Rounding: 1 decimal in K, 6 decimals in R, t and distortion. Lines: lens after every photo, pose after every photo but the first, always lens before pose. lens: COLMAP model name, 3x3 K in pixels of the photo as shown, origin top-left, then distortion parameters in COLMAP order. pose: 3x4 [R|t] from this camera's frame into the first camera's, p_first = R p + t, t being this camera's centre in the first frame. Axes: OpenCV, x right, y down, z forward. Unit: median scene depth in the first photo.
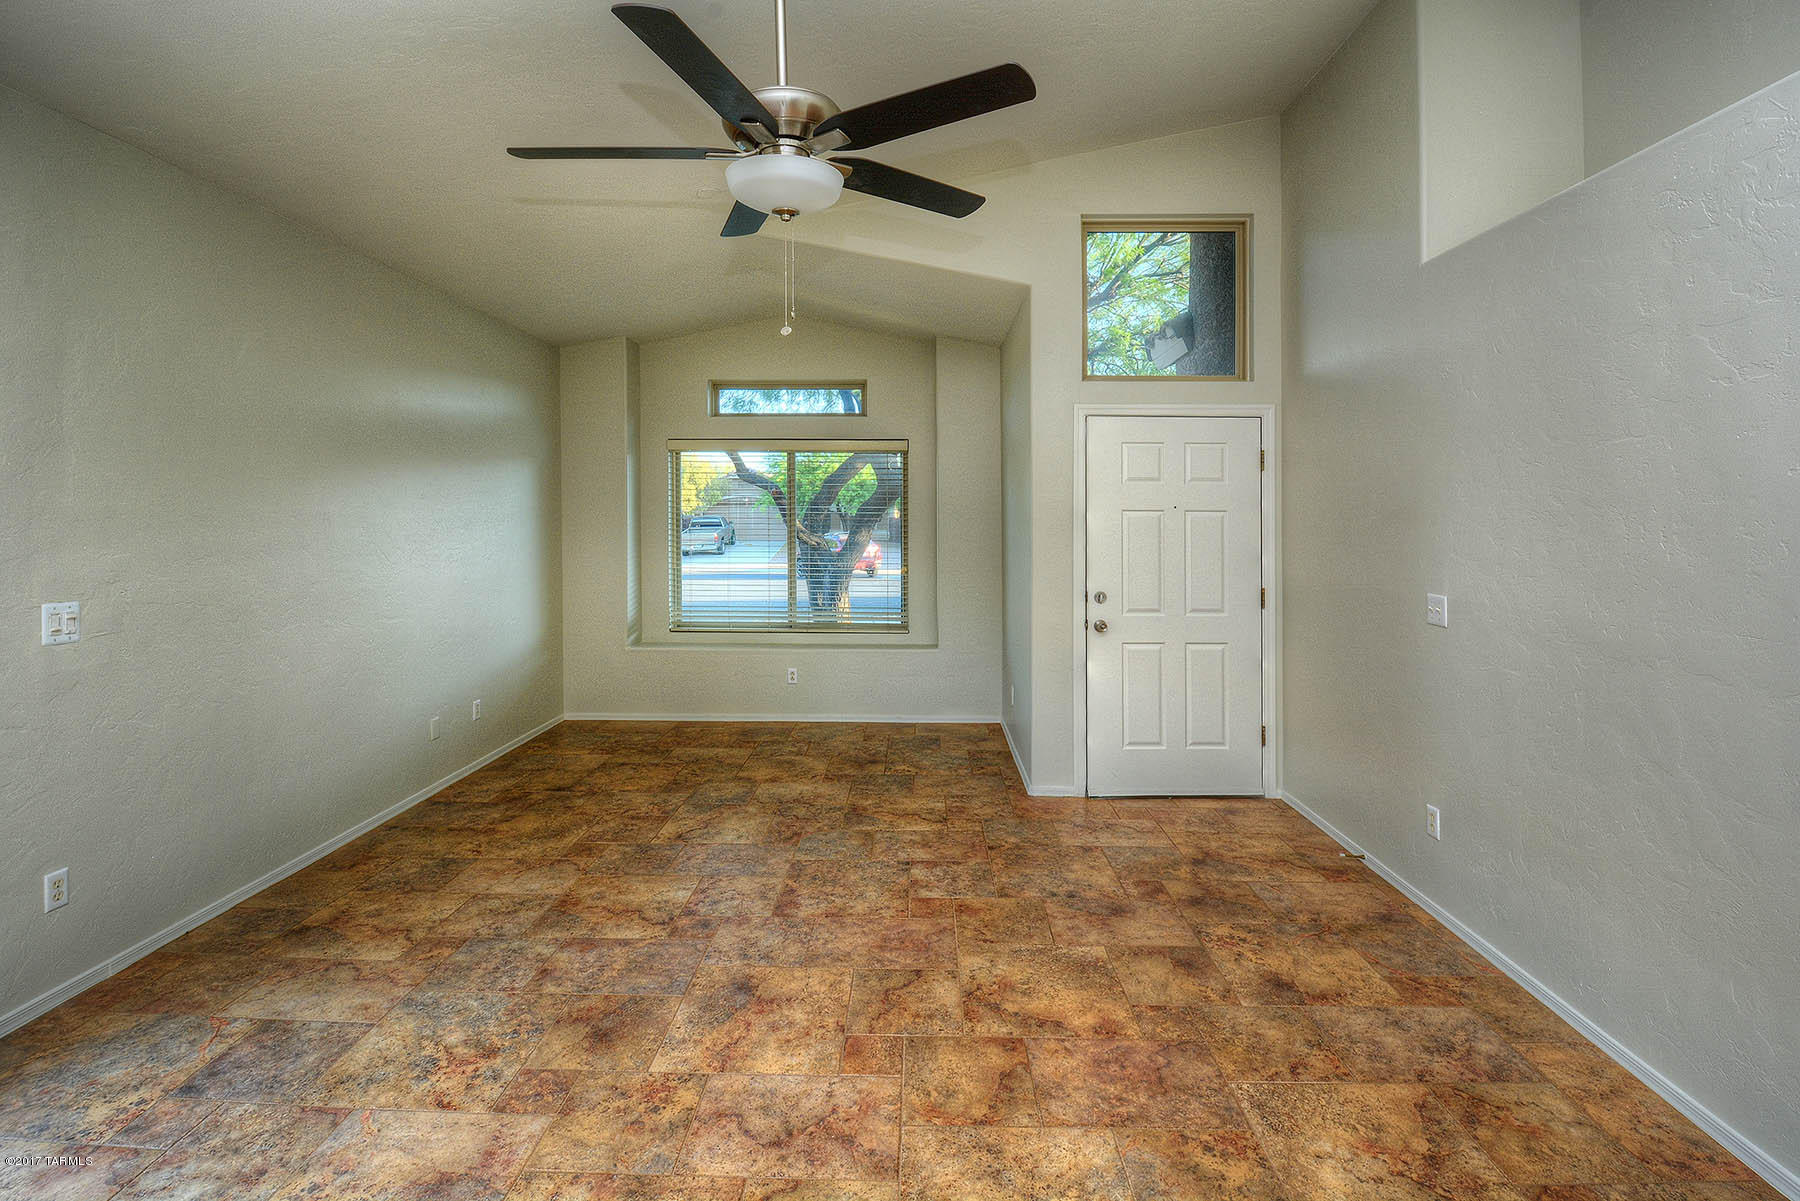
lens RADIAL K [[780.9, 0, 902.2], [0, 780.9, 503.2], [0, 0, 1]] dist [0.016952, -0.017332]
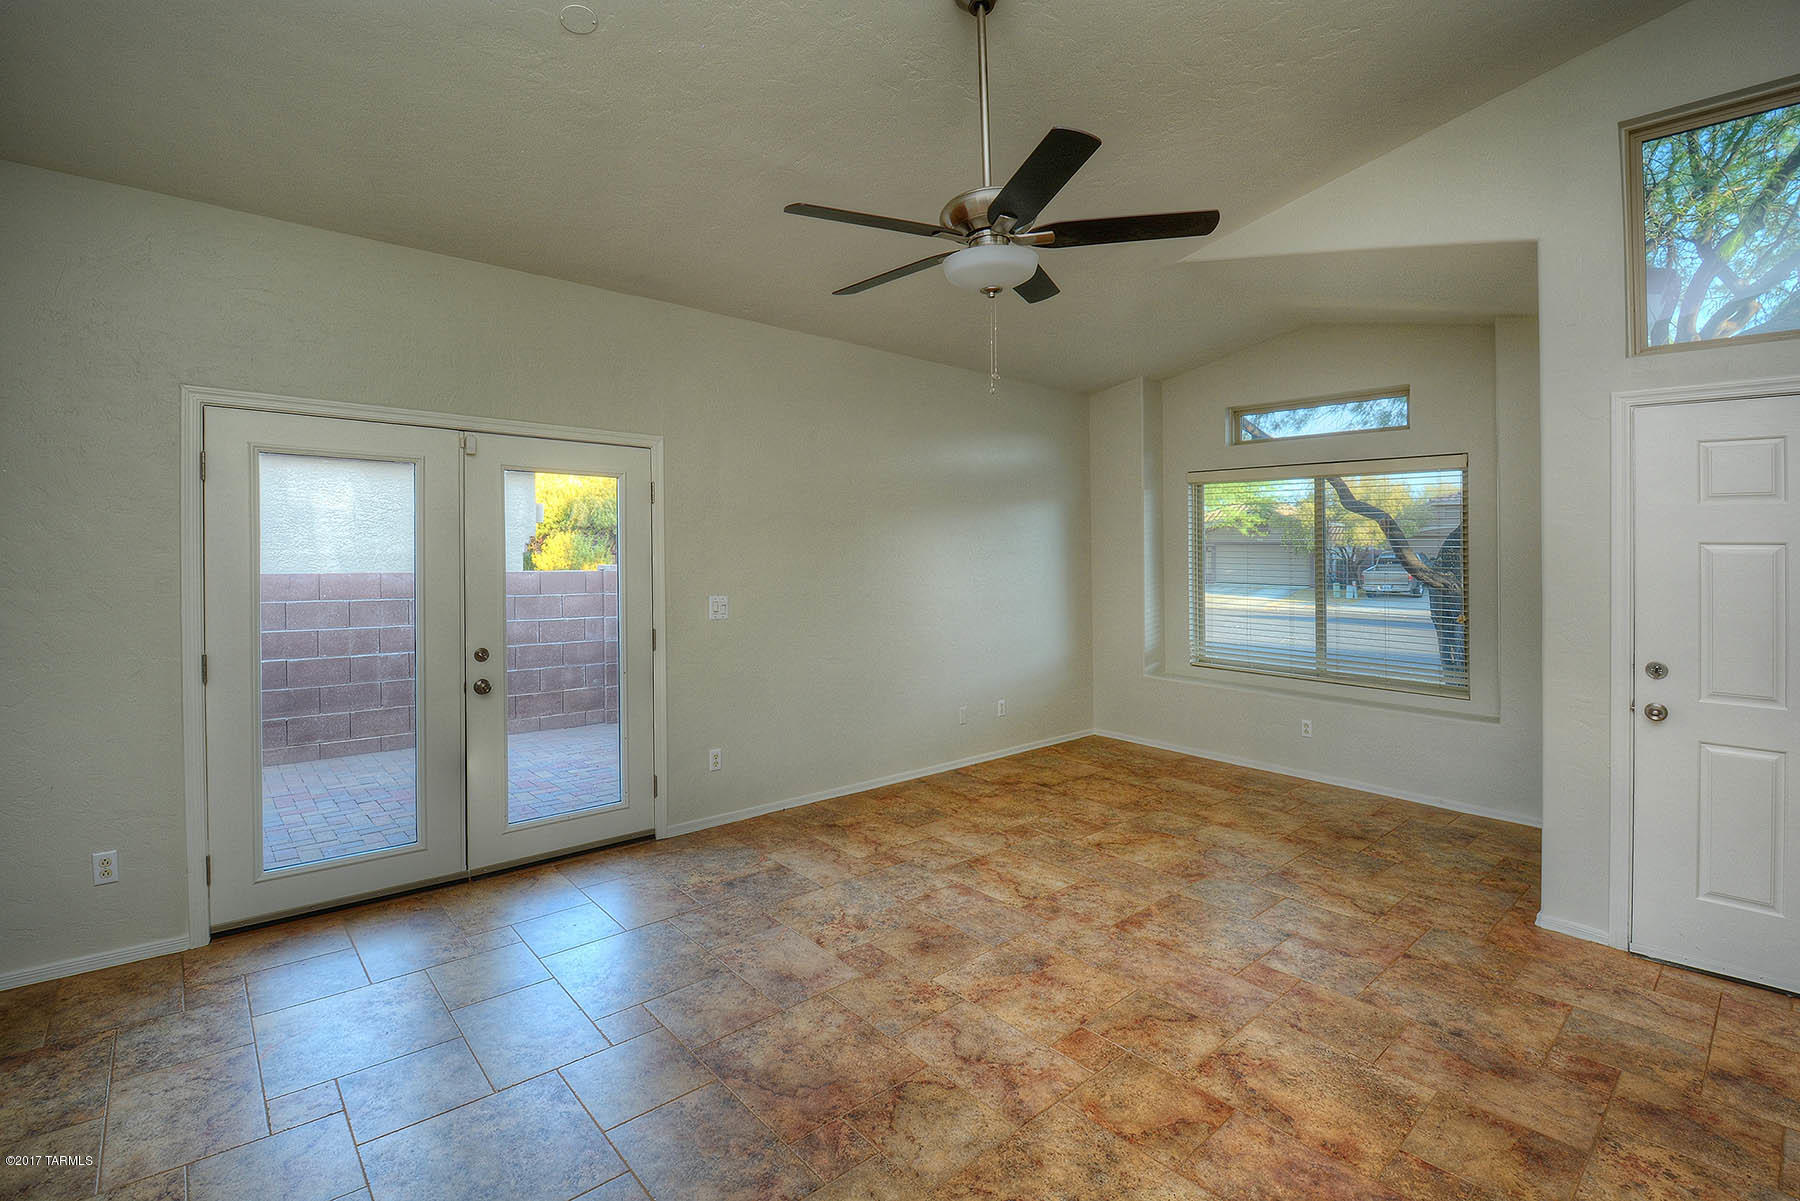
lens RADIAL K [[820.9, 0, 898.4], [0, 820.9, 542.3], [0, 0, 1]] dist [0.022309, -0.021985]
pose [[0.678173, -0.001494, -0.734901, 0.452395], [0.006245, 0.999974, 0.003730, 0.002339], [0.734876, -0.007119, 0.678164, 0.034173]]
